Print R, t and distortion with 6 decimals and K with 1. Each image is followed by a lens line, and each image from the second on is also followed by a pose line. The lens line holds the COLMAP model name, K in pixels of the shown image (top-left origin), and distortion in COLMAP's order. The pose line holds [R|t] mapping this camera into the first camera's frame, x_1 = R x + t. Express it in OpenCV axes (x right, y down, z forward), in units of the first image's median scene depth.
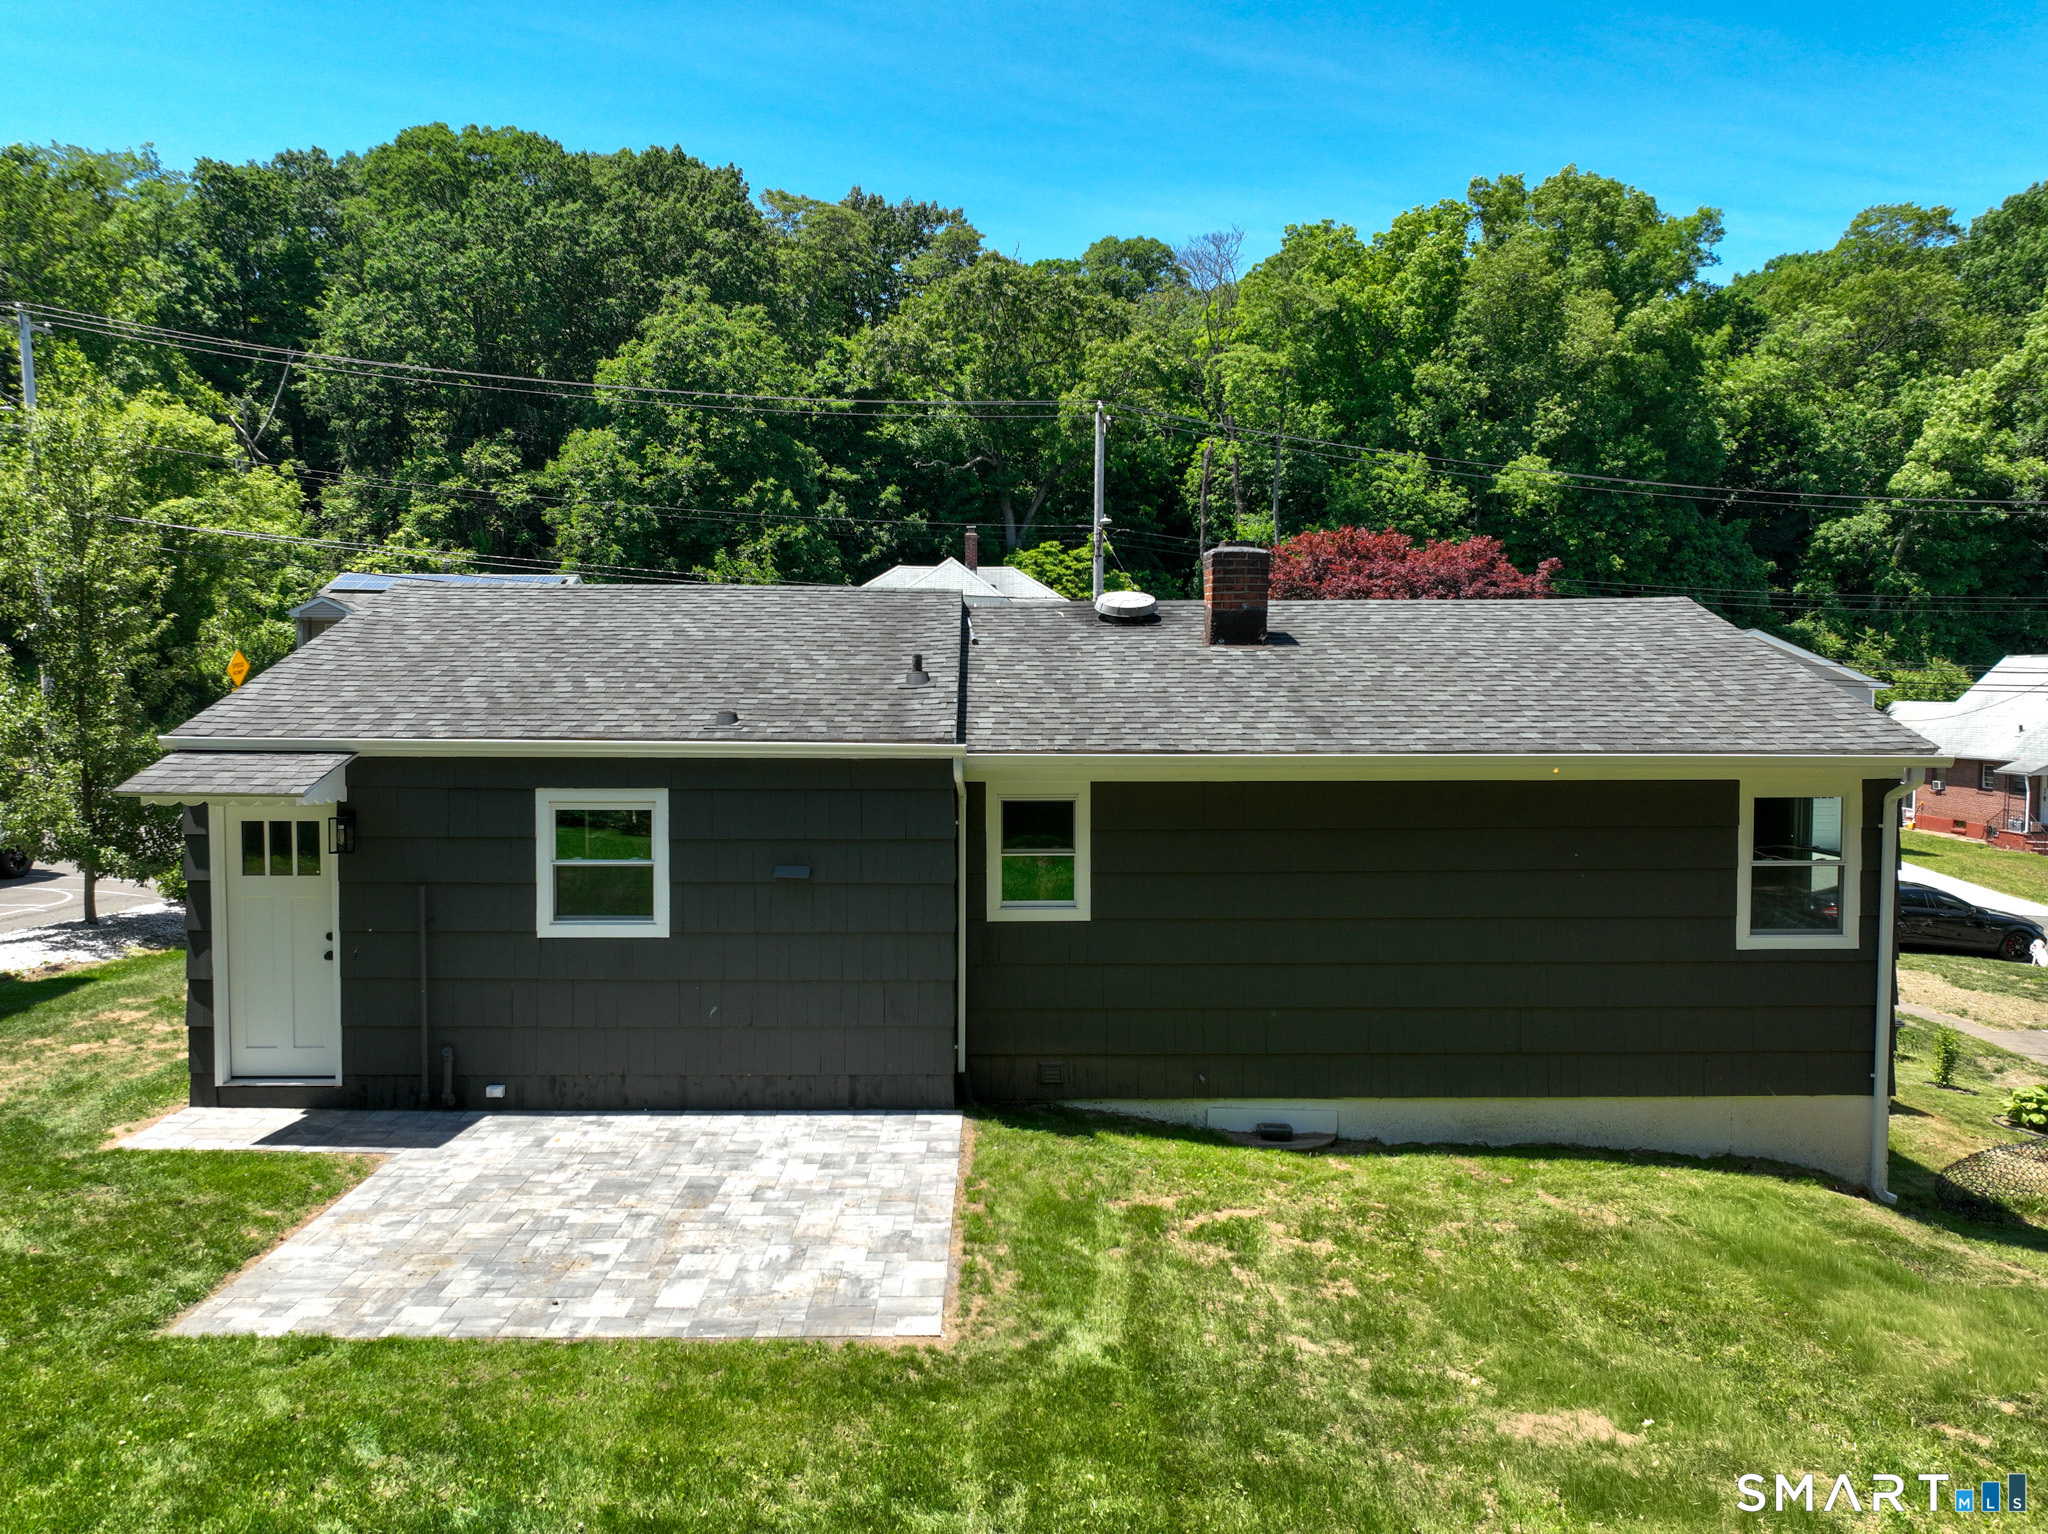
lens RADIAL K [[1425.3, 0, 1030.3], [0, 1425.3, 761.7], [0, 0, 1]] dist [0.000191, 0.003822]
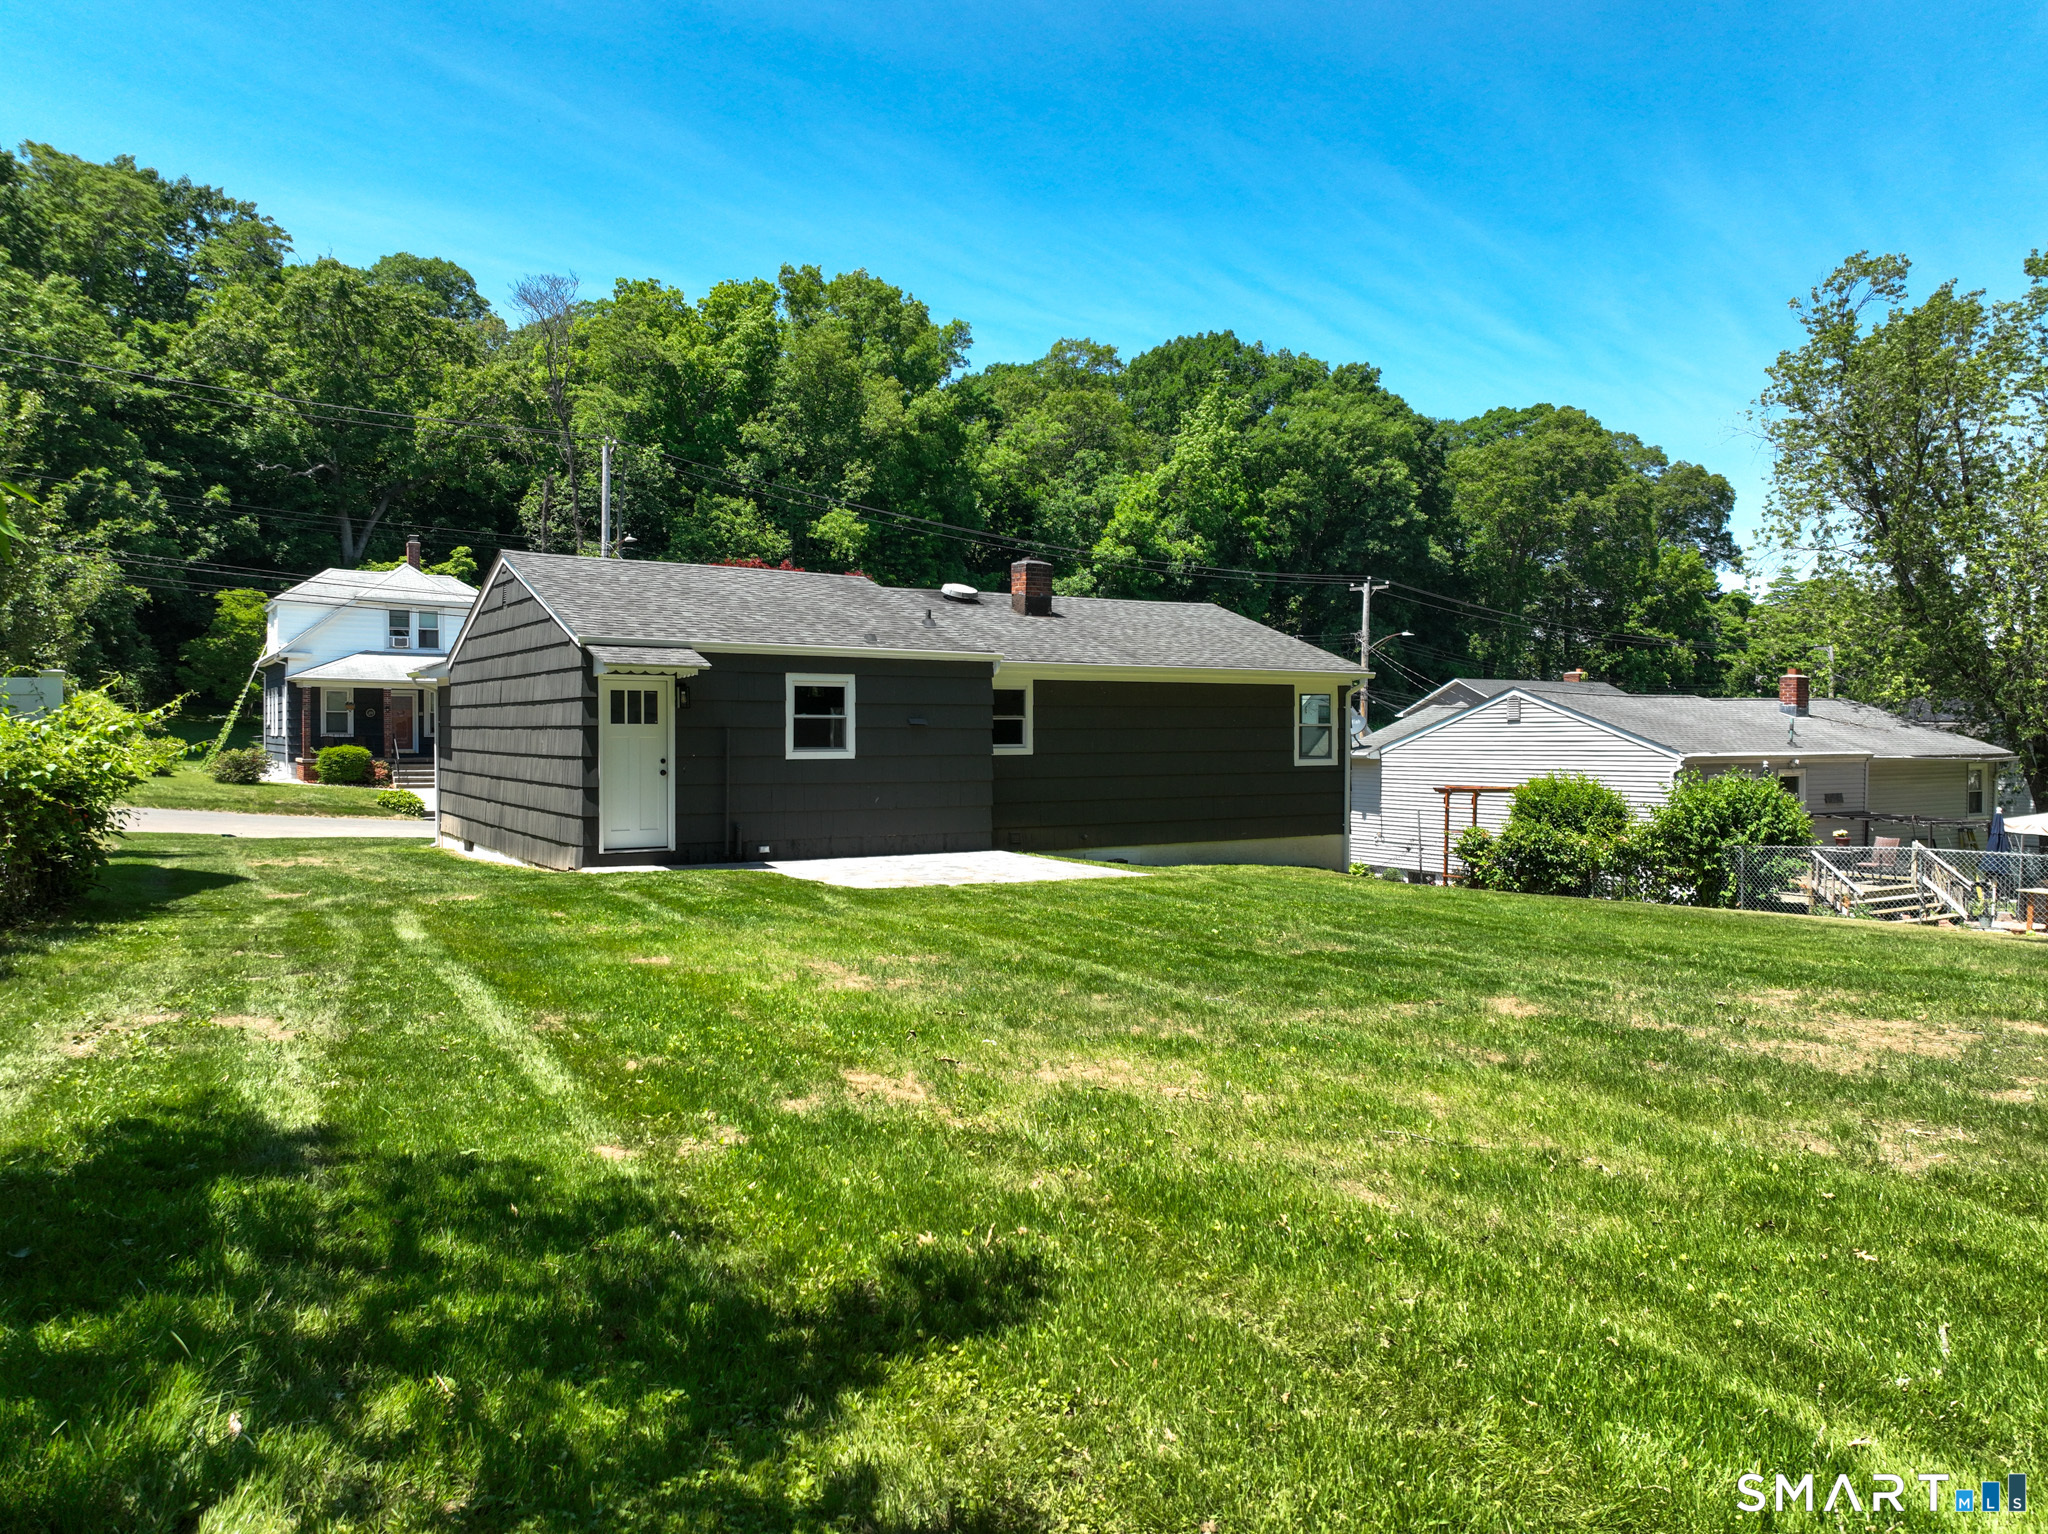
lens RADIAL K [[1425.3, 0, 1030.3], [0, 1425.3, 761.7], [0, 0, 1]] dist [0.000191, 0.003822]
pose [[0.854015, -0.011362, 0.520125, -0.130342], [0.025553, 0.999471, -0.020123, 0.022142], [-0.519621, 0.030476, 0.853853, -0.082673]]
